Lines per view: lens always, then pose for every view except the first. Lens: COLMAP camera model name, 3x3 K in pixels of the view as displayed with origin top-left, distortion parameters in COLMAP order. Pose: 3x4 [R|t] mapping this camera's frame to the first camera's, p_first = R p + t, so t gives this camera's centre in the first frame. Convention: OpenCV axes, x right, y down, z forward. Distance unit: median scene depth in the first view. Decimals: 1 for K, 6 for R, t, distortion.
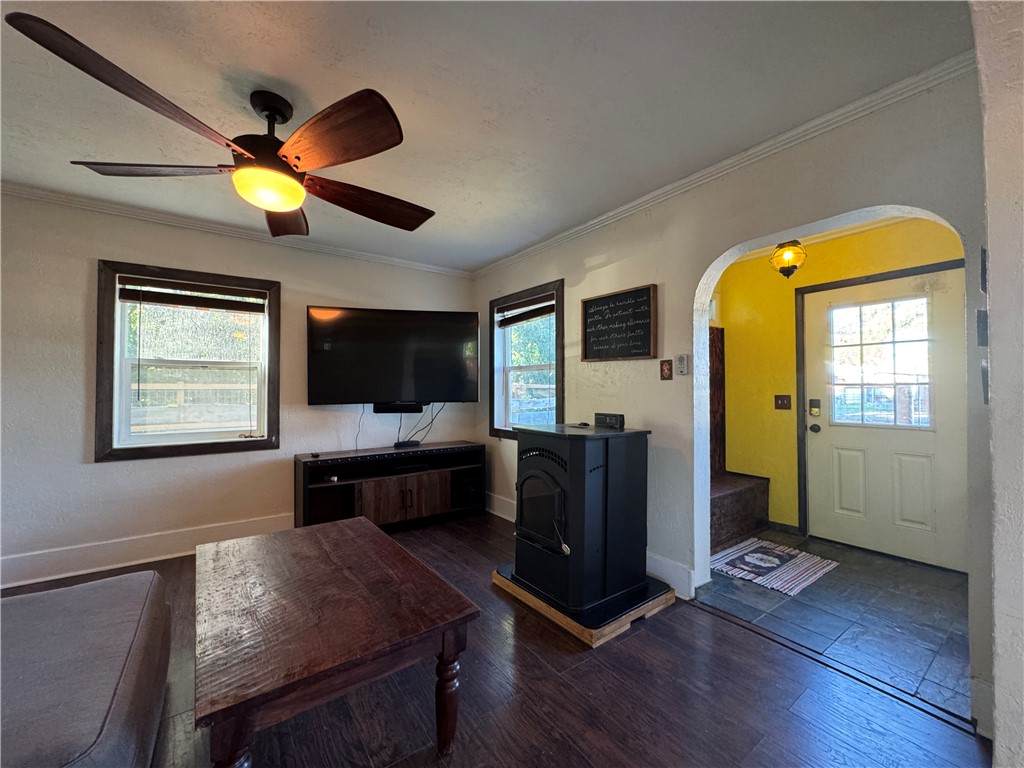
lens RADIAL K [[408.2, 0, 511.5], [0, 408.2, 382.0], [0, 0, 1]] dist [-0.002033, 0.000813]
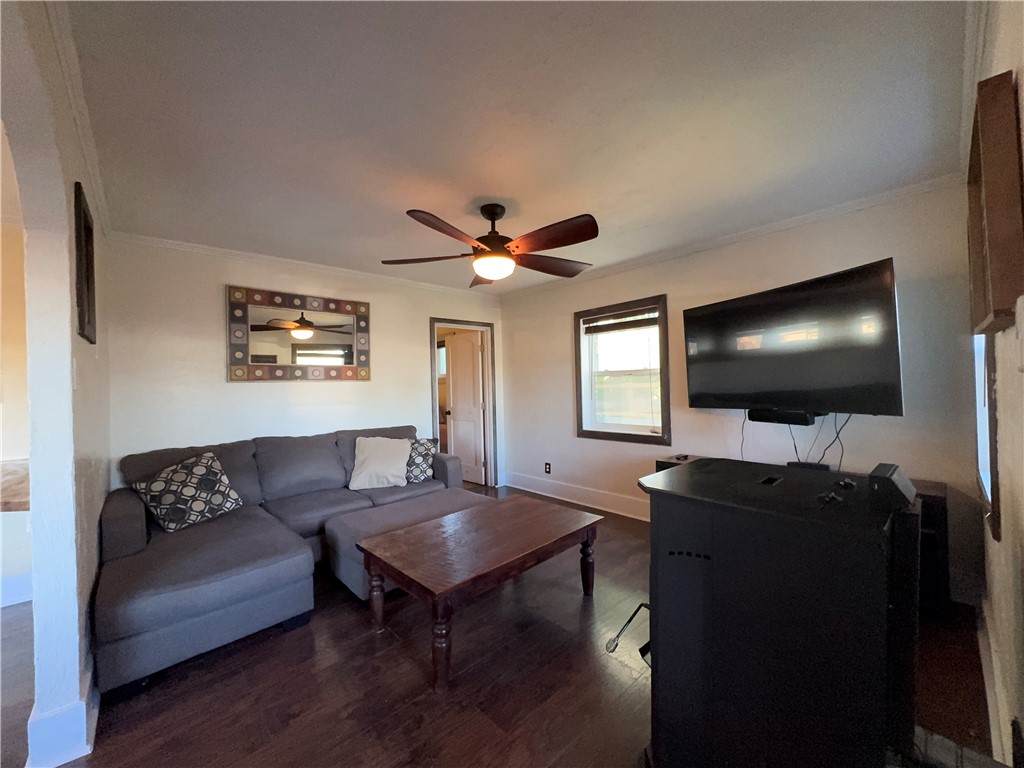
lens RADIAL K [[408.2, 0, 512.7], [0, 408.2, 384.9], [0, 0, 1]] dist [-0.002033, 0.000813]
pose [[0.118166, -0.005103, -0.992981, 0.521606], [0.036693, 0.999326, -0.000769, -0.017708], [0.992316, -0.036345, 0.118274, 0.508147]]
